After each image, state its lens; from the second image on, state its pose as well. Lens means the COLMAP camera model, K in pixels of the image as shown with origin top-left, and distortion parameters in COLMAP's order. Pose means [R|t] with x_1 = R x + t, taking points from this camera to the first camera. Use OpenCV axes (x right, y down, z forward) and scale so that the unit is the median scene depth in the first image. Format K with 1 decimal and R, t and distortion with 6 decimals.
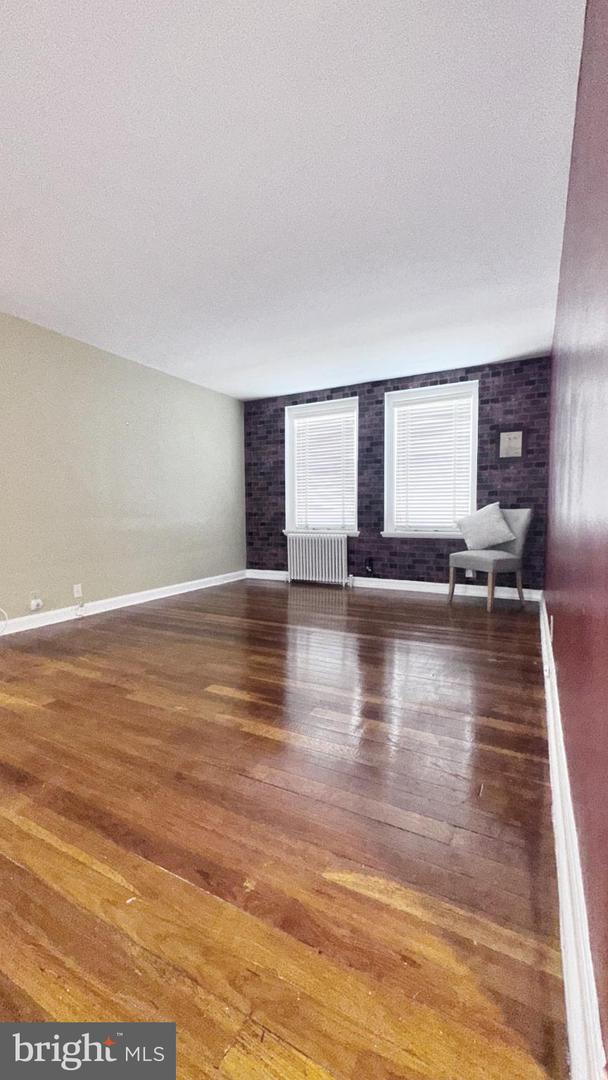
lens RADIAL K [[432.4, 0, 303.4], [0, 432.4, 540.8], [0, 0, 1]] dist [-0.001708, -0.000290]
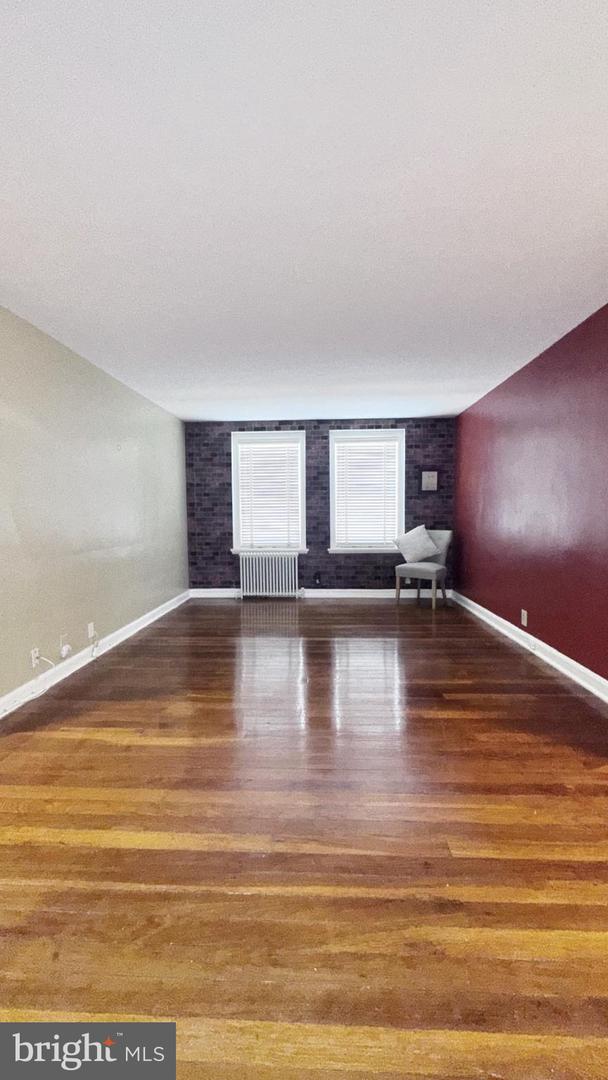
lens RADIAL K [[432.4, 0, 308.5], [0, 432.4, 539.0], [0, 0, 1]] dist [-0.001708, -0.000290]
pose [[0.903095, -0.026470, 0.428623, -0.364292], [0.030894, 0.999517, -0.003367, -0.045192], [-0.428327, 0.016282, 0.903477, -0.026569]]
